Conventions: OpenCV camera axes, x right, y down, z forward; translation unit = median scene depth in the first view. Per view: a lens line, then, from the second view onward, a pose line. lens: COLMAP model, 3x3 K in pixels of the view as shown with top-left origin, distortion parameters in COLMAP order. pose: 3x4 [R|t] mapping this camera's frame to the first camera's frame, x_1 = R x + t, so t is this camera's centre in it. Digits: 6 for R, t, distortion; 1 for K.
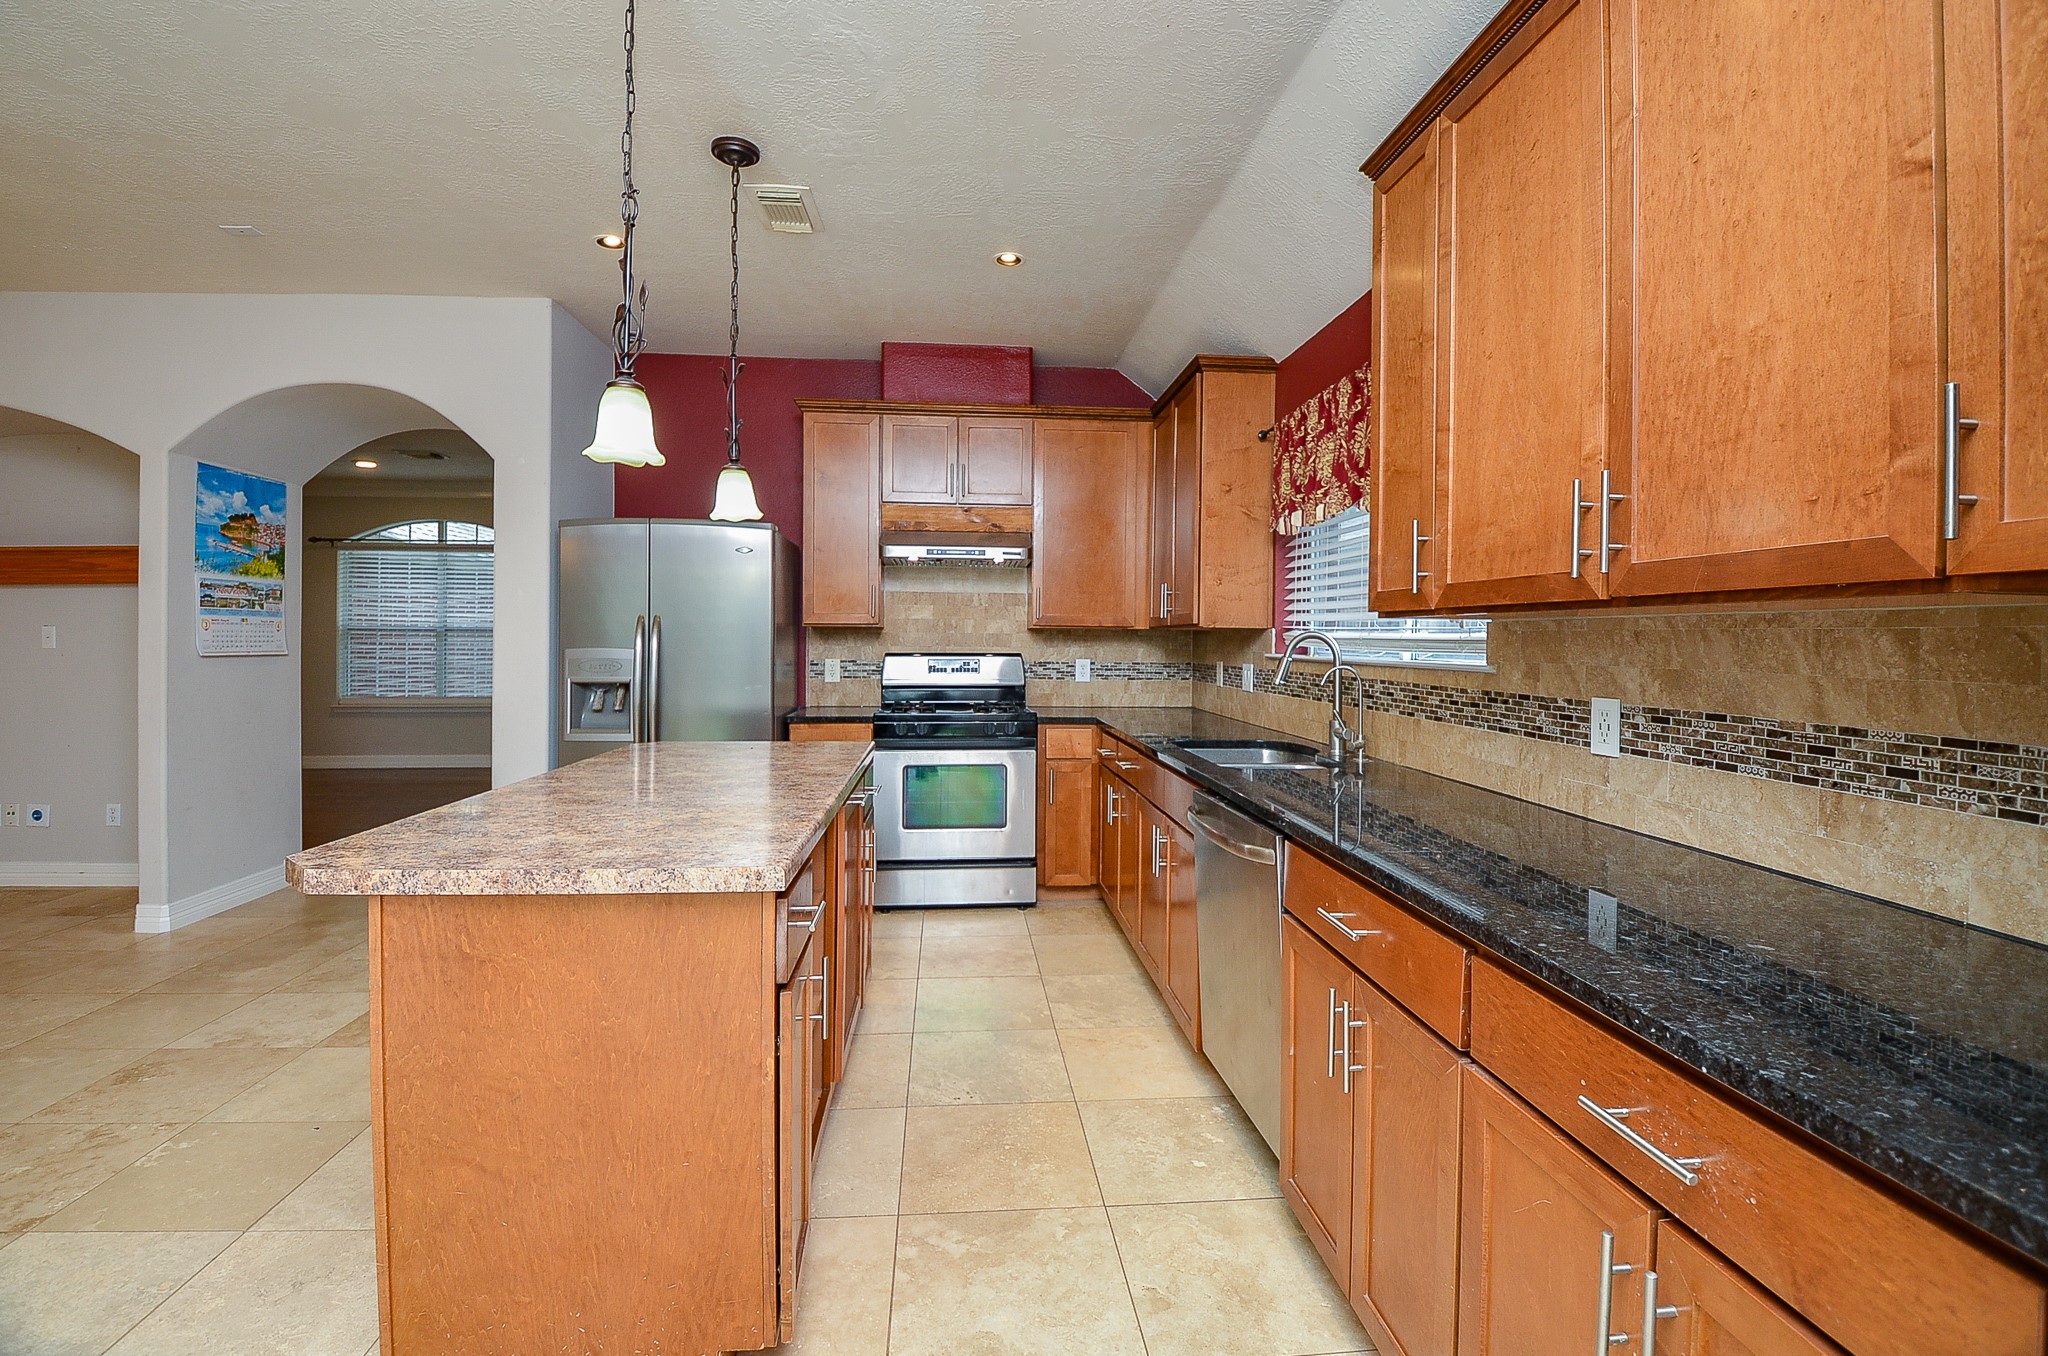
lens RADIAL K [[906.0, 0, 1012.3], [0, 906.0, 647.3], [0, 0, 1]] dist [0.008751, -0.019136]
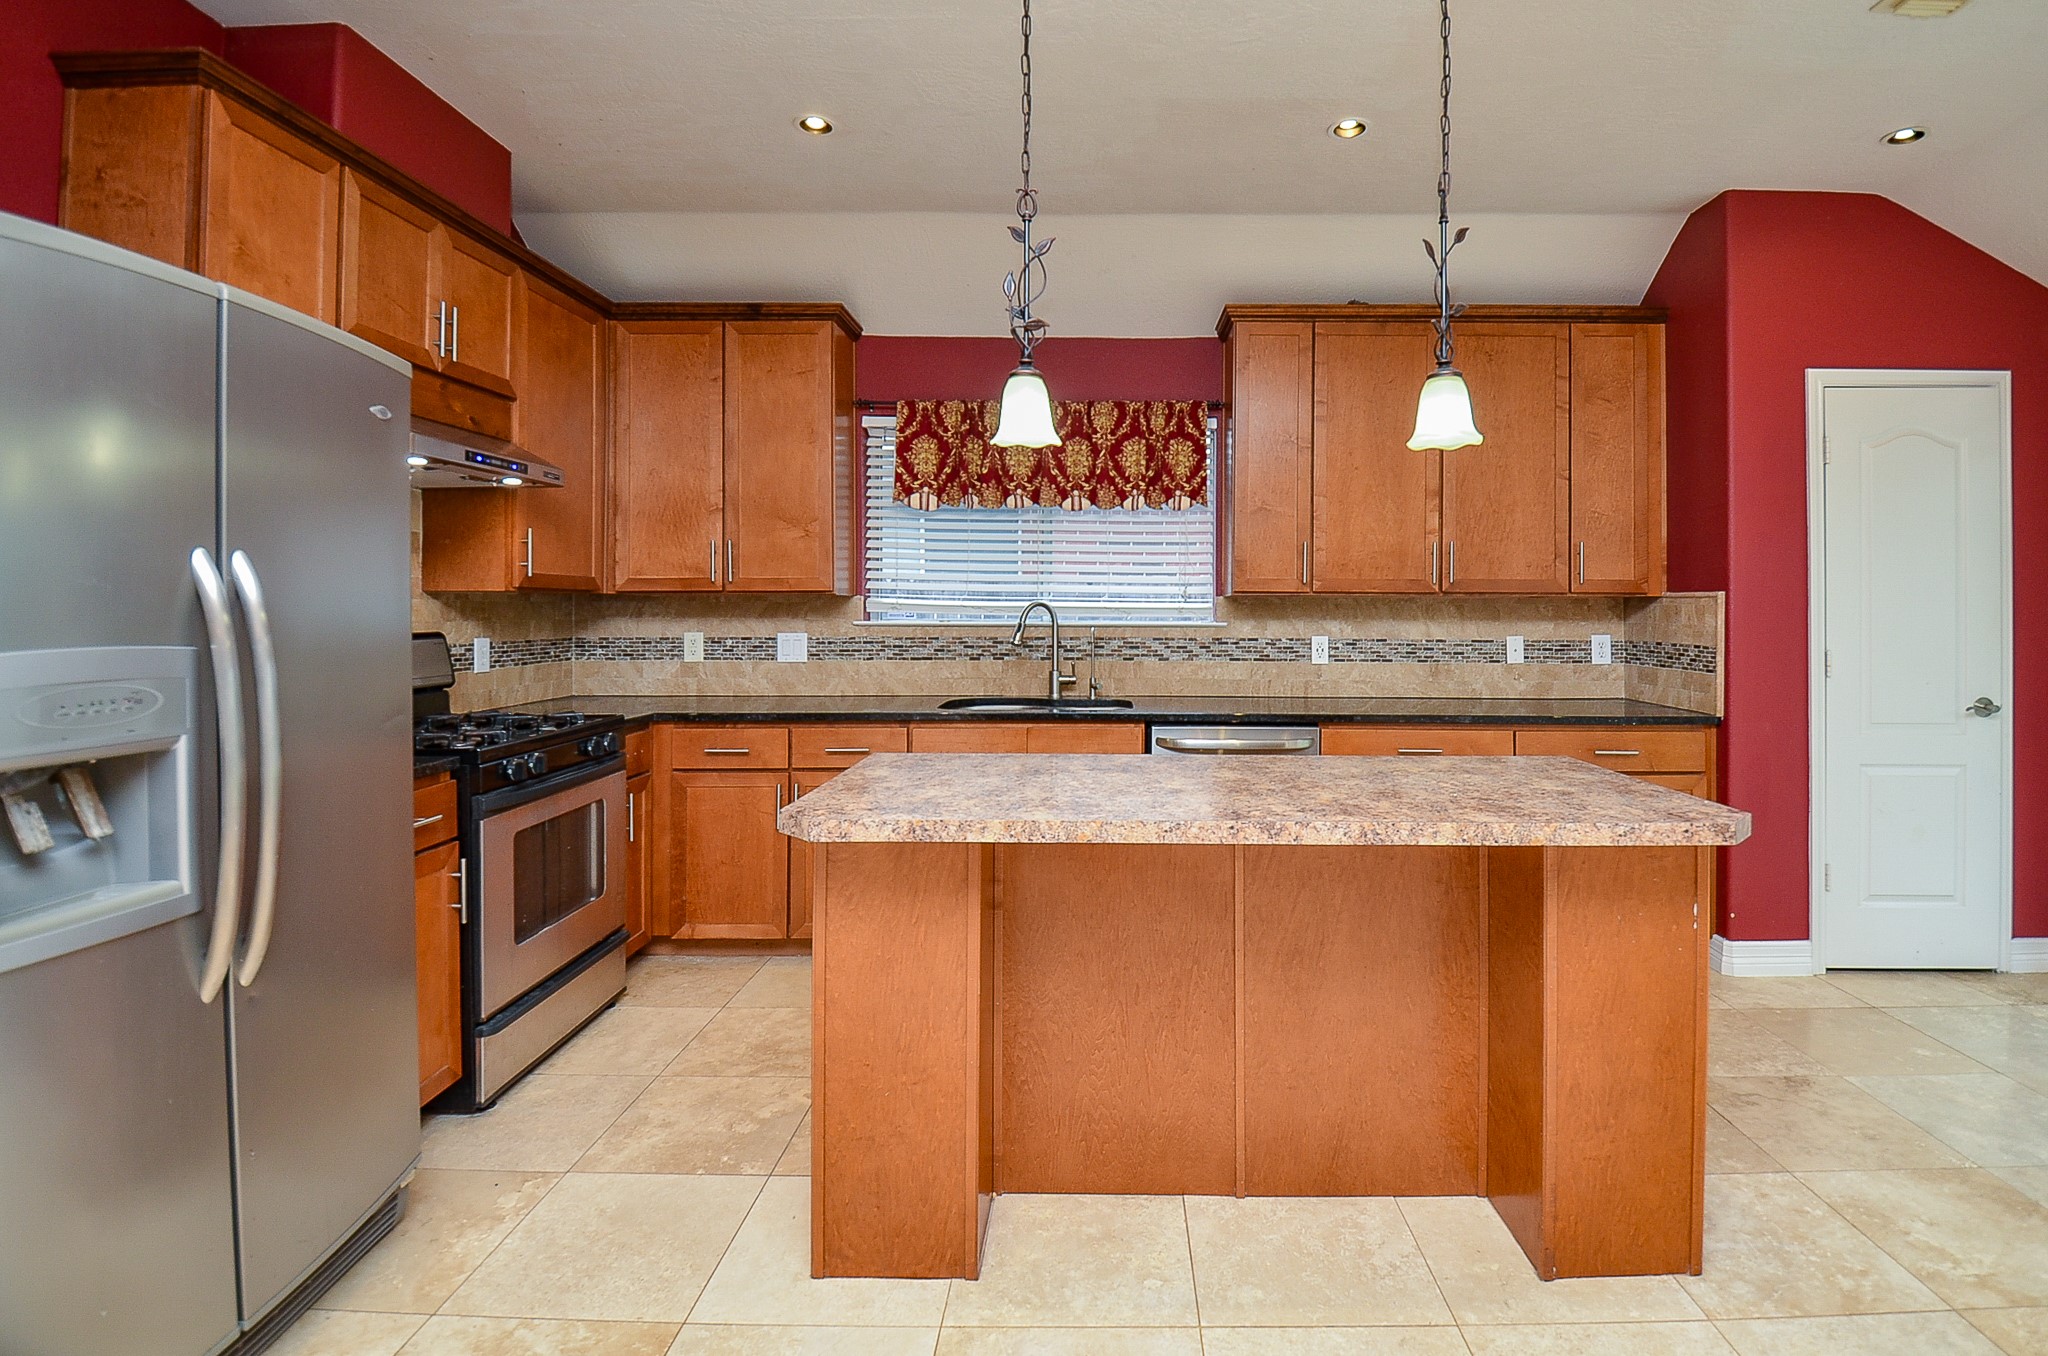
lens RADIAL K [[967.1, 0, 1107.6], [0, 967.1, 613.9], [0, 0, 1]] dist [-0.003794, -0.000580]
pose [[0.072193, -0.014471, 0.997286, -0.904937], [0.008250, 0.999869, 0.013912, -0.016211], [-0.997357, 0.007223, 0.072302, 0.749260]]
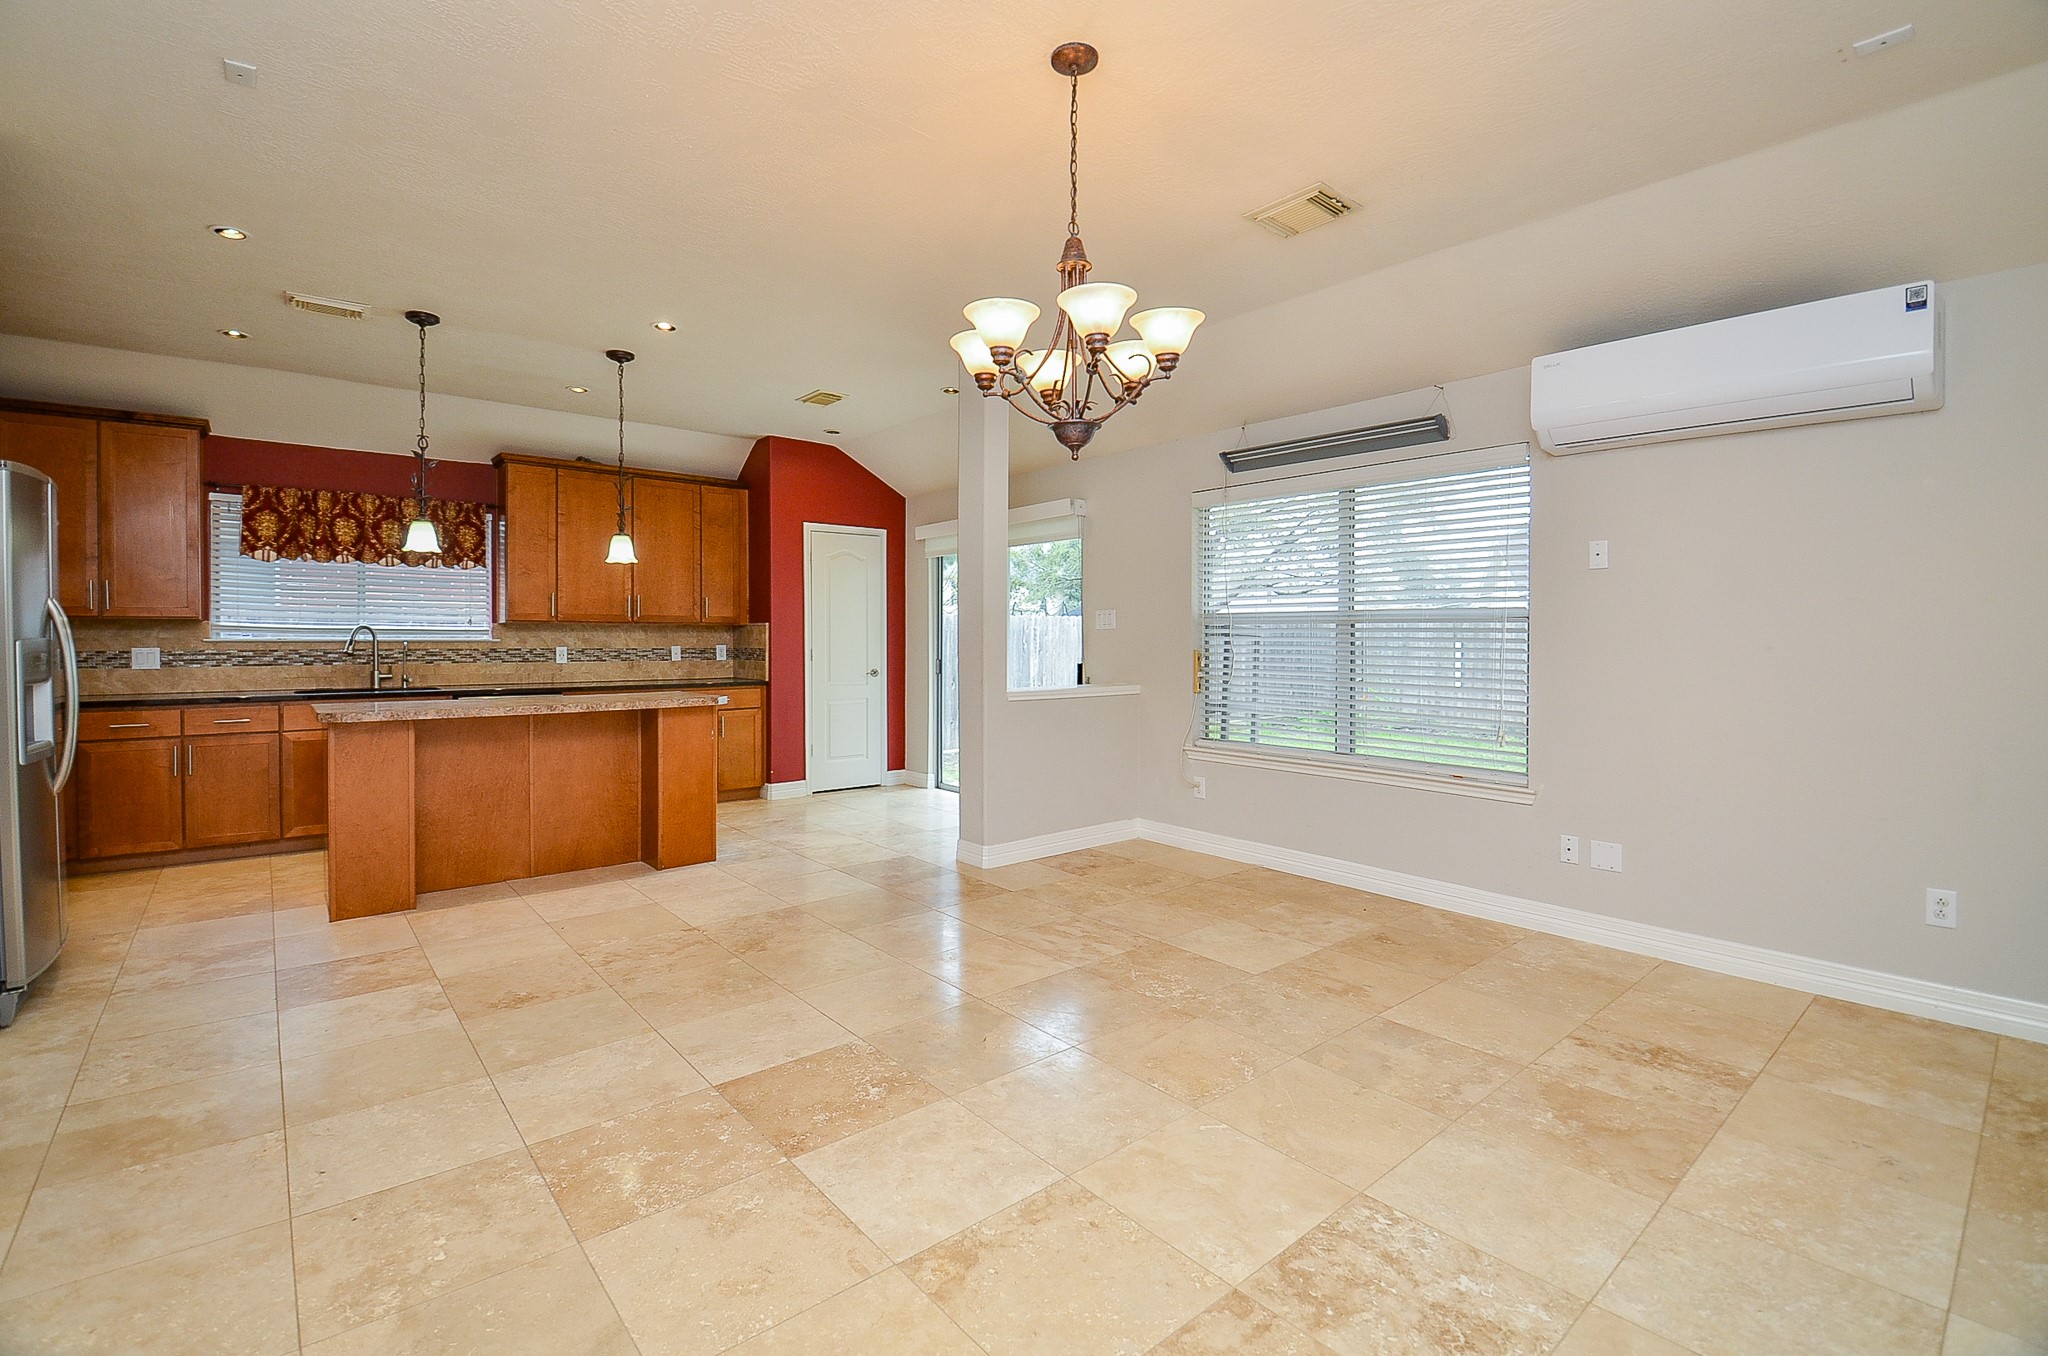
lens RADIAL K [[906.0, 0, 1012.3], [0, 906.0, 647.3], [0, 0, 1]] dist [0.008751, -0.019136]
pose [[-0.581993, -0.016229, 0.813032, -1.858606], [0.002709, 0.999757, 0.021895, -0.008006], [-0.813189, 0.014945, -0.581808, 0.923714]]
